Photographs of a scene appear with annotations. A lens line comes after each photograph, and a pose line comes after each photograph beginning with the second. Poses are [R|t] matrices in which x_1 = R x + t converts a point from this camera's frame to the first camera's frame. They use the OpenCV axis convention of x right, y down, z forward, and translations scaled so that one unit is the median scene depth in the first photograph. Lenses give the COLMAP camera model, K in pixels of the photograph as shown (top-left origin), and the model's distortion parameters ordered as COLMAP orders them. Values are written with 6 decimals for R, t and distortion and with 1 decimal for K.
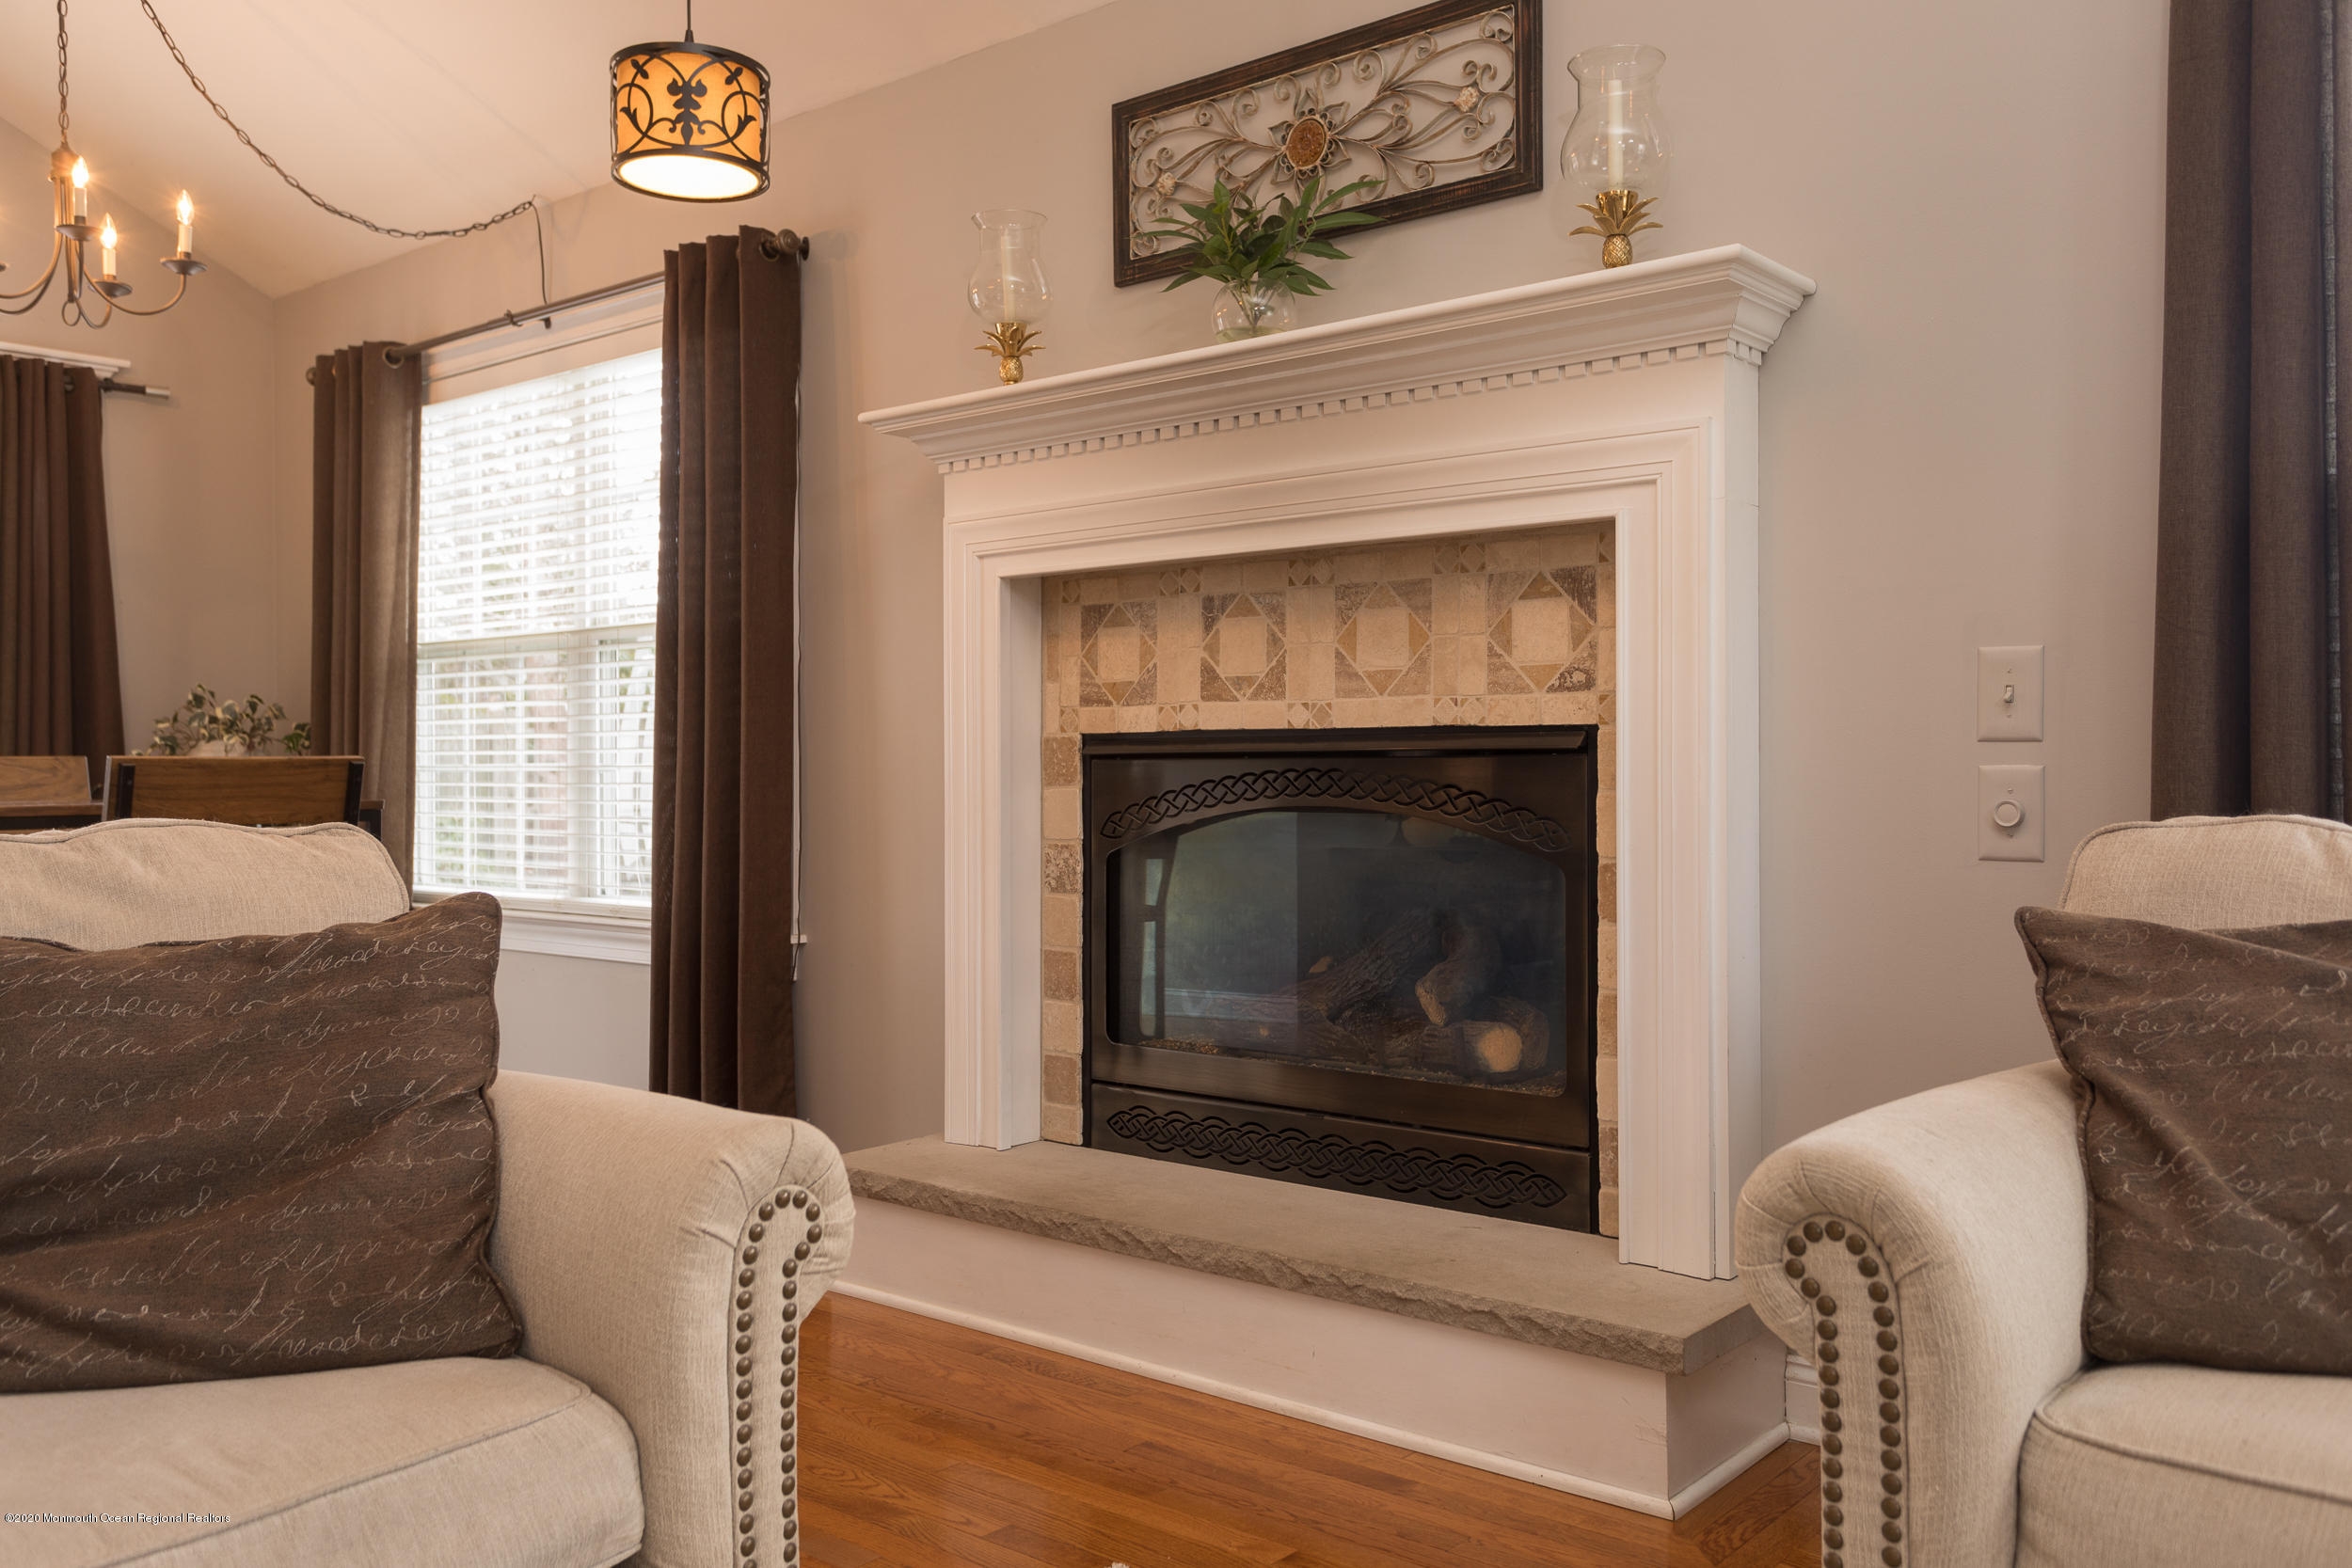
lens RADIAL K [[1874.9, 0, 1148.1], [0, 1874.9, 779.0], [0, 0, 1]] dist [0.002050, 0.005659]
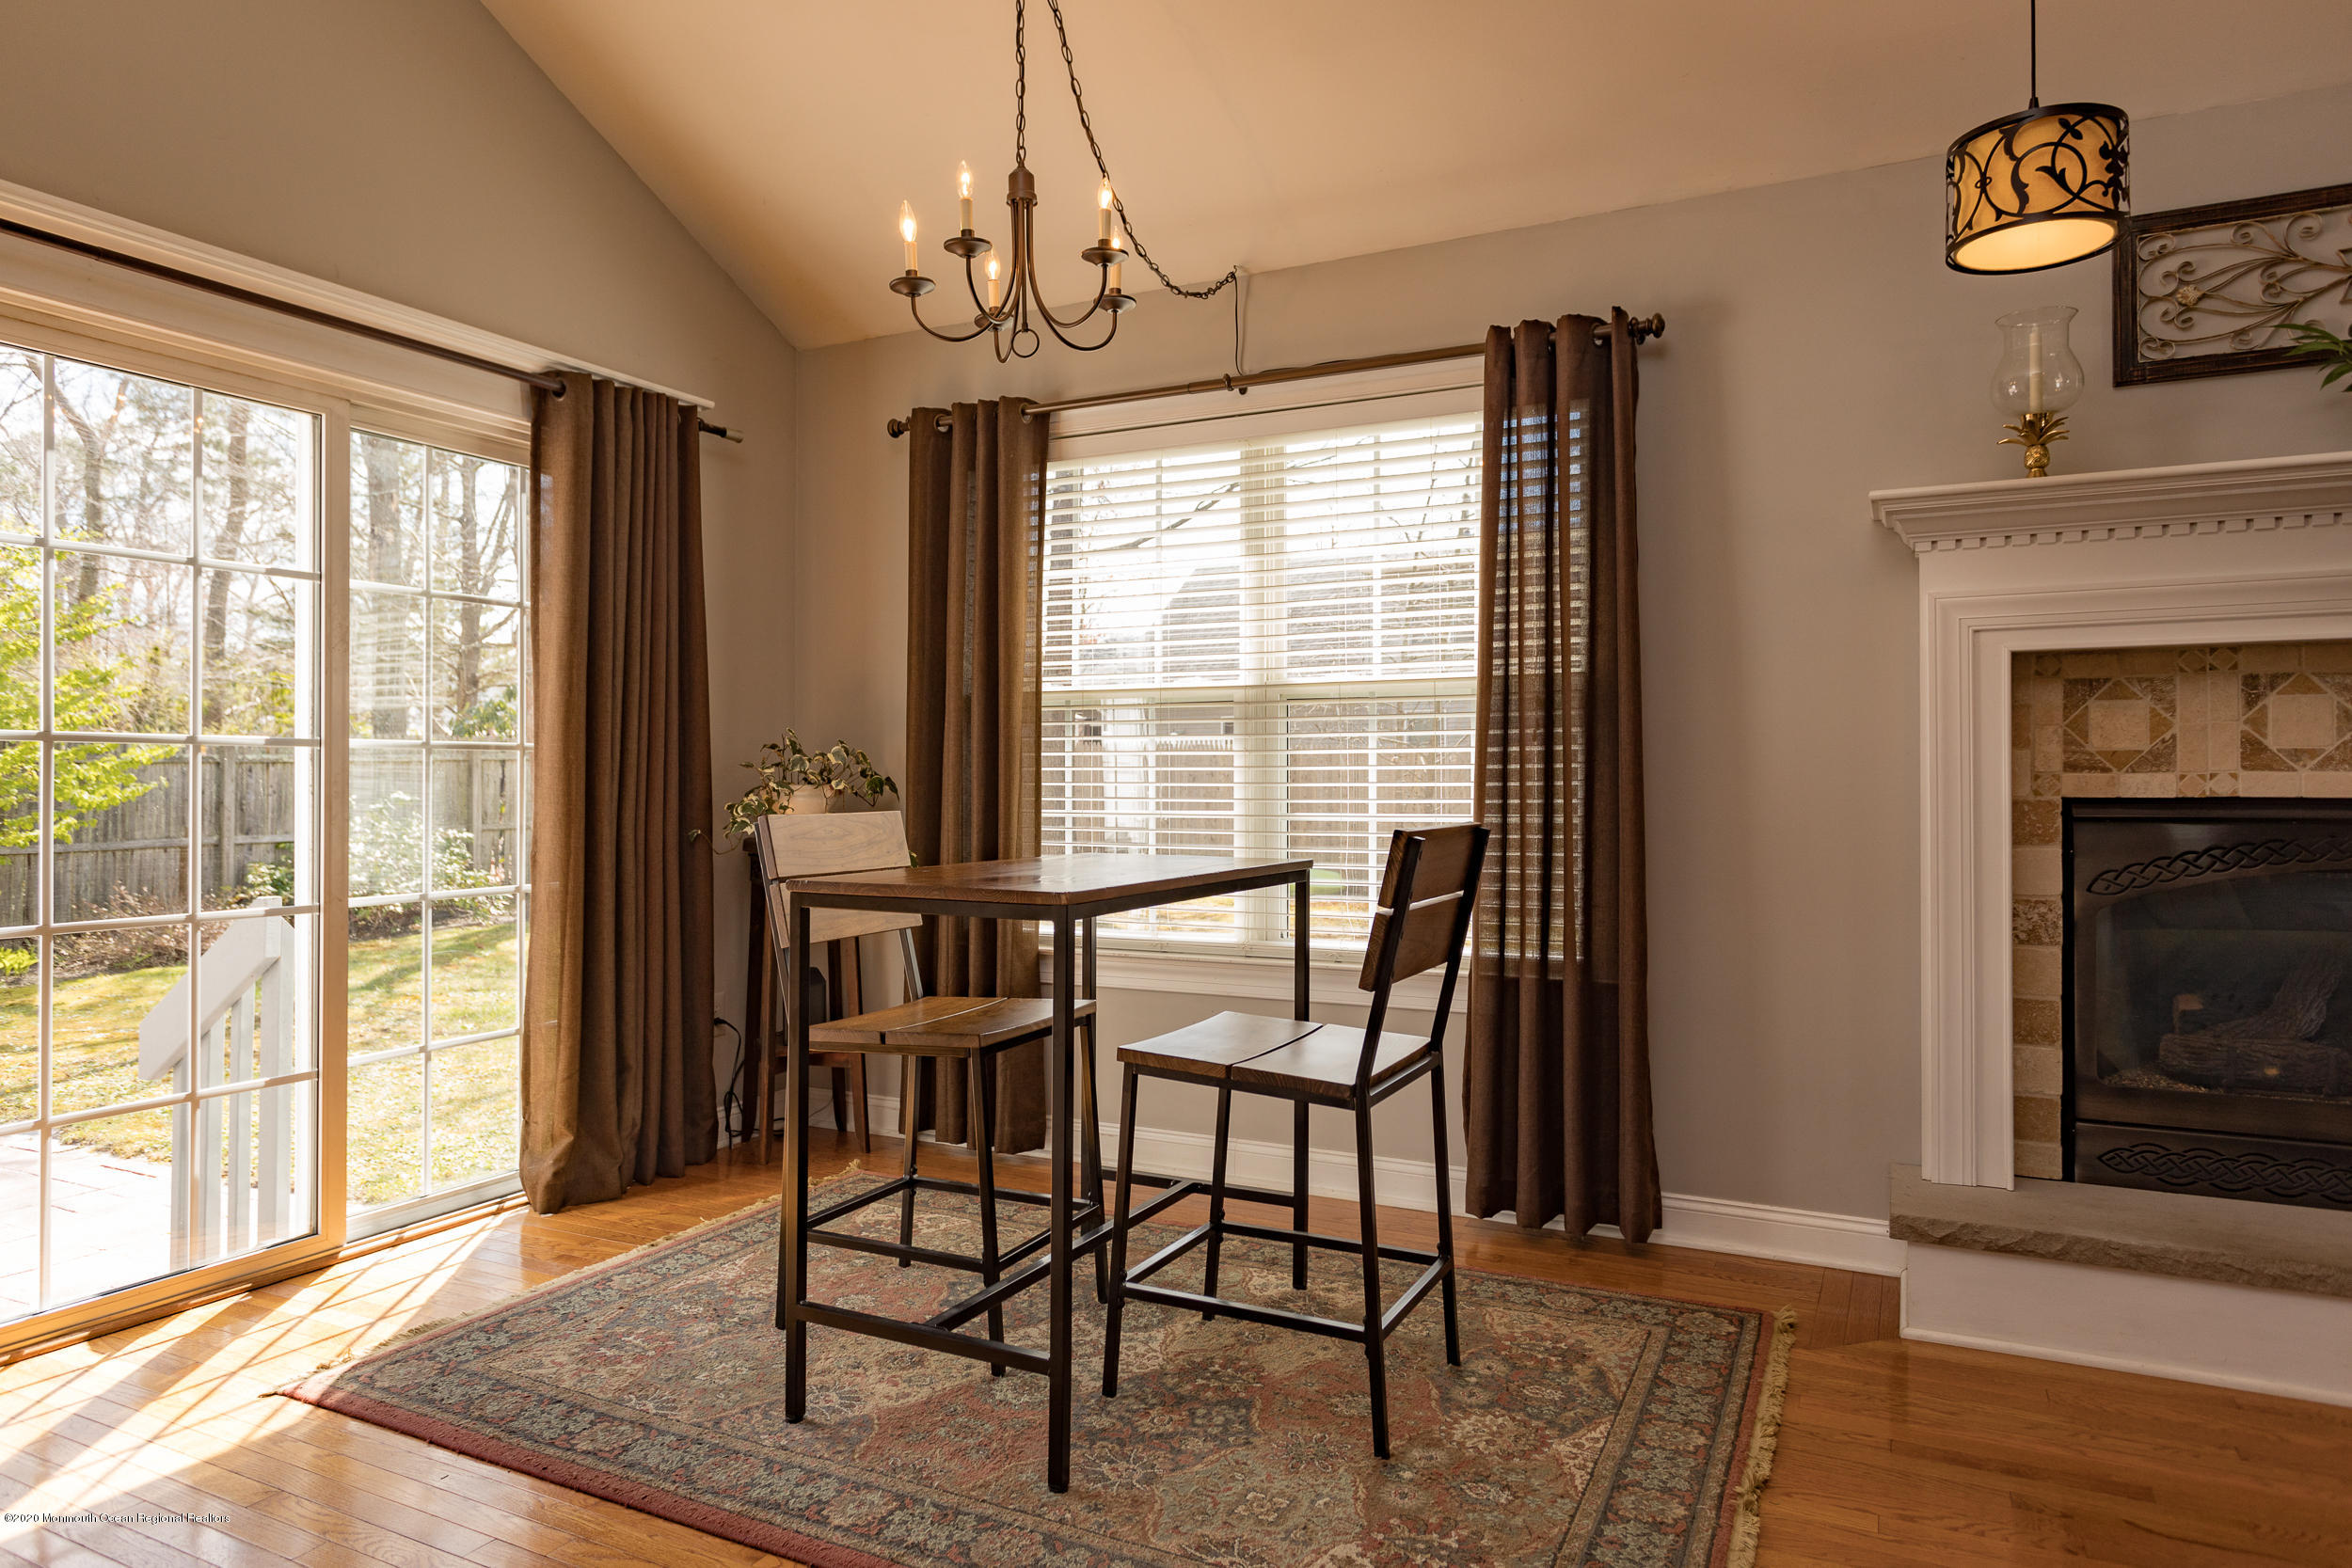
lens RADIAL K [[1453.3, 0, 1137.7], [0, 1453.3, 771.9], [0, 0, 1]] dist [-0.002547, 0.000413]
pose [[0.974870, 0.006276, 0.222688, -0.806636], [-0.003215, 0.999895, -0.014109, -0.027480], [-0.222753, 0.013038, 0.974788, 0.332282]]
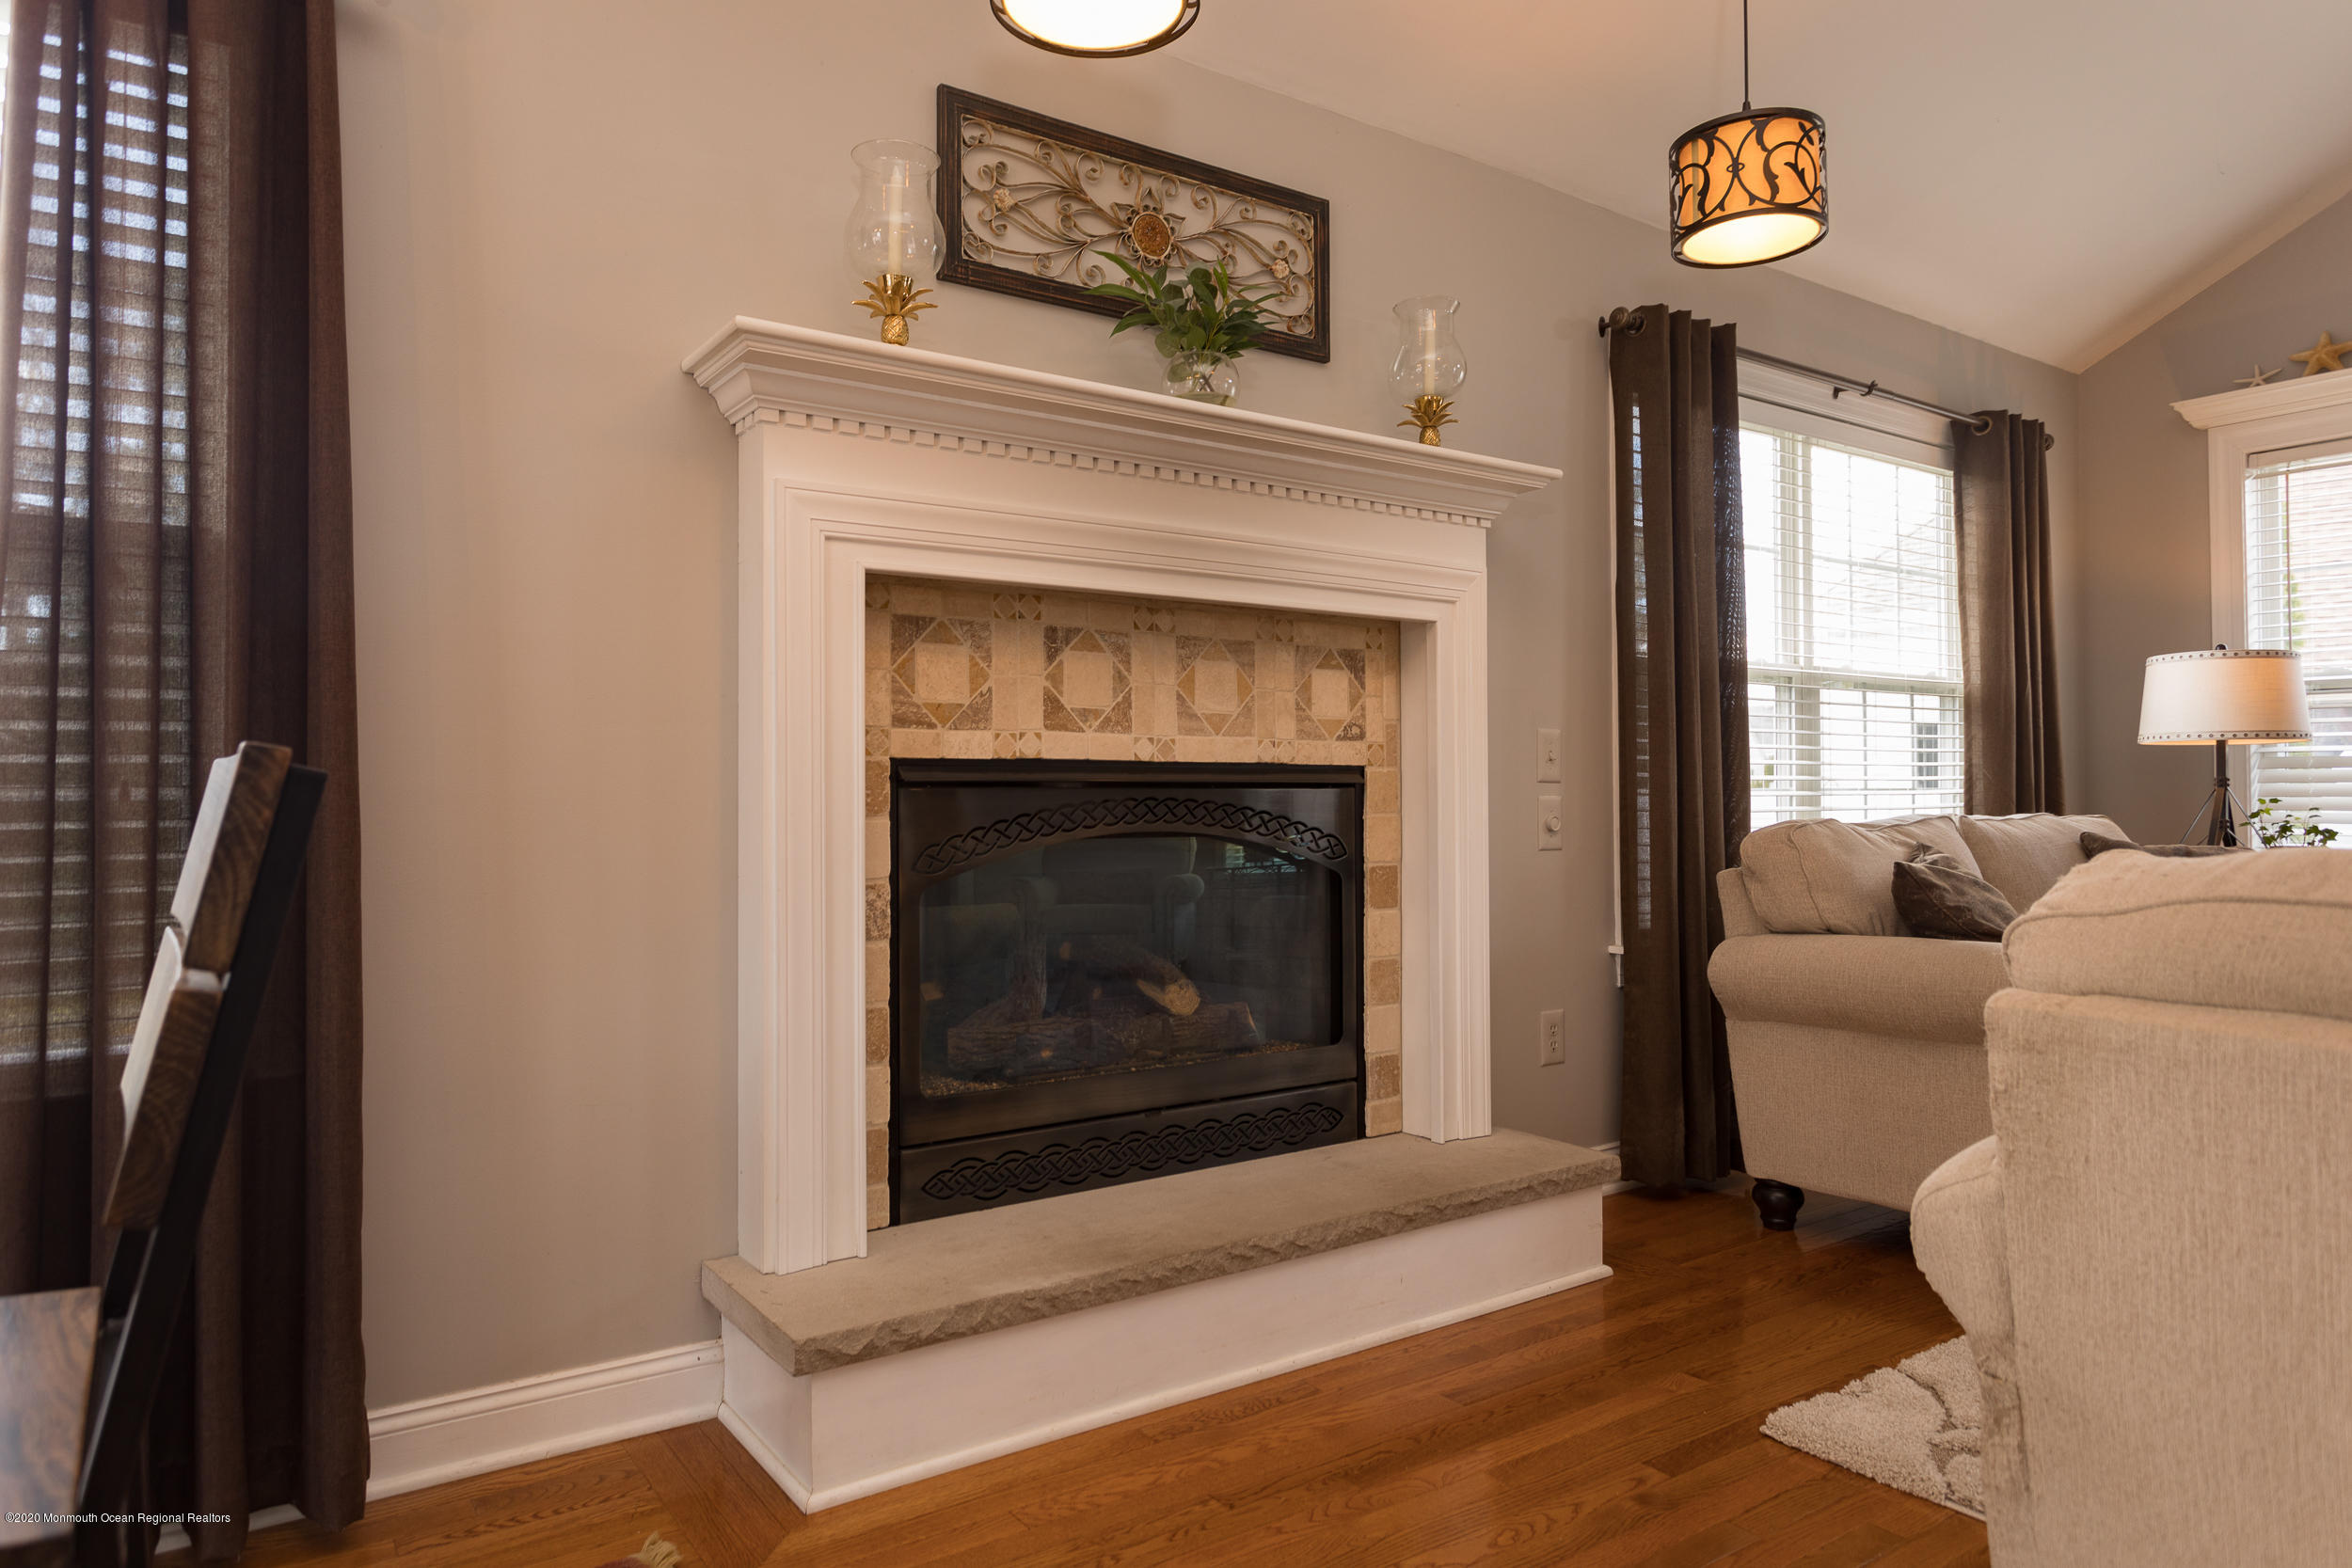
lens RADIAL K [[1461.4, 0, 1165.5], [0, 1461.4, 772.3], [0, 0, 1]] dist [-0.014842, -0.000611]
pose [[0.250308, 0.022080, 0.967914, -0.730258], [0.008363, 0.999653, -0.024967, 0.001106], [-0.968130, 0.014344, 0.250037, 0.765709]]
